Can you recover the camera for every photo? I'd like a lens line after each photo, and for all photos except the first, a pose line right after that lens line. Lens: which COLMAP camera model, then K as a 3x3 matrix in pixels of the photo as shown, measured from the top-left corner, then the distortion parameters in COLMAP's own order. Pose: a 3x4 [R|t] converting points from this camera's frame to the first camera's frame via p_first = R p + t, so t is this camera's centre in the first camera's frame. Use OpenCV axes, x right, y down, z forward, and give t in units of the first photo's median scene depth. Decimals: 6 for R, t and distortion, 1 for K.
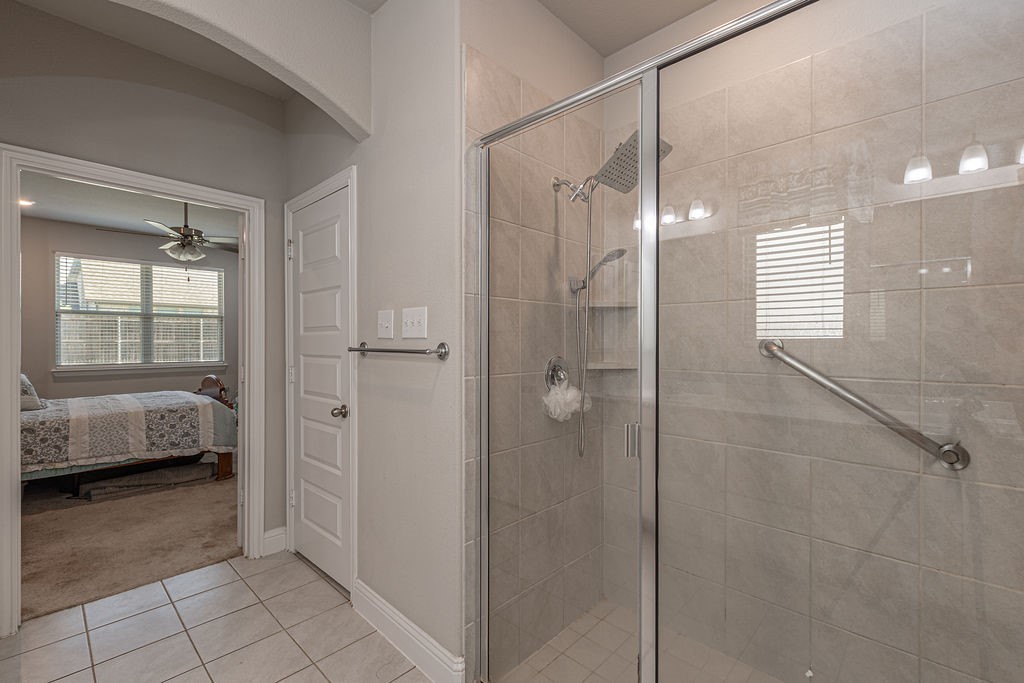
lens RADIAL K [[444.2, 0, 509.2], [0, 444.2, 343.6], [0, 0, 1]] dist [-0.000573, -0.000559]
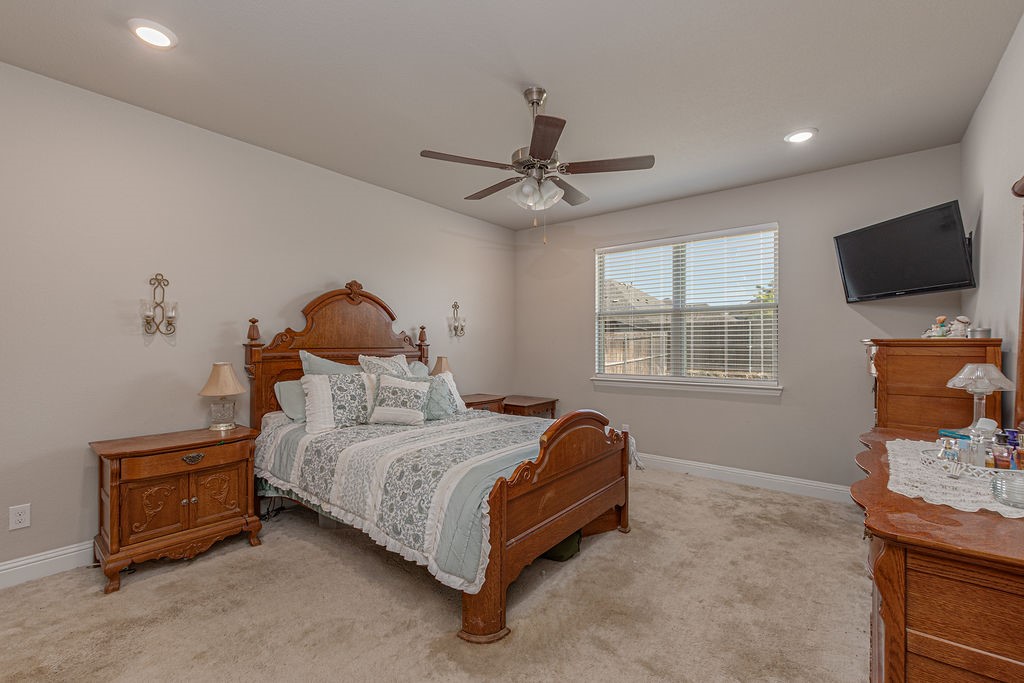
lens RADIAL K [[444.2, 0, 509.2], [0, 444.2, 343.6], [0, 0, 1]] dist [-0.000573, -0.000559]
pose [[0.098732, -0.009205, -0.995071, -0.178274], [-0.003975, 0.999946, -0.009644, -0.003126], [0.995106, 0.004908, 0.098690, 1.057462]]
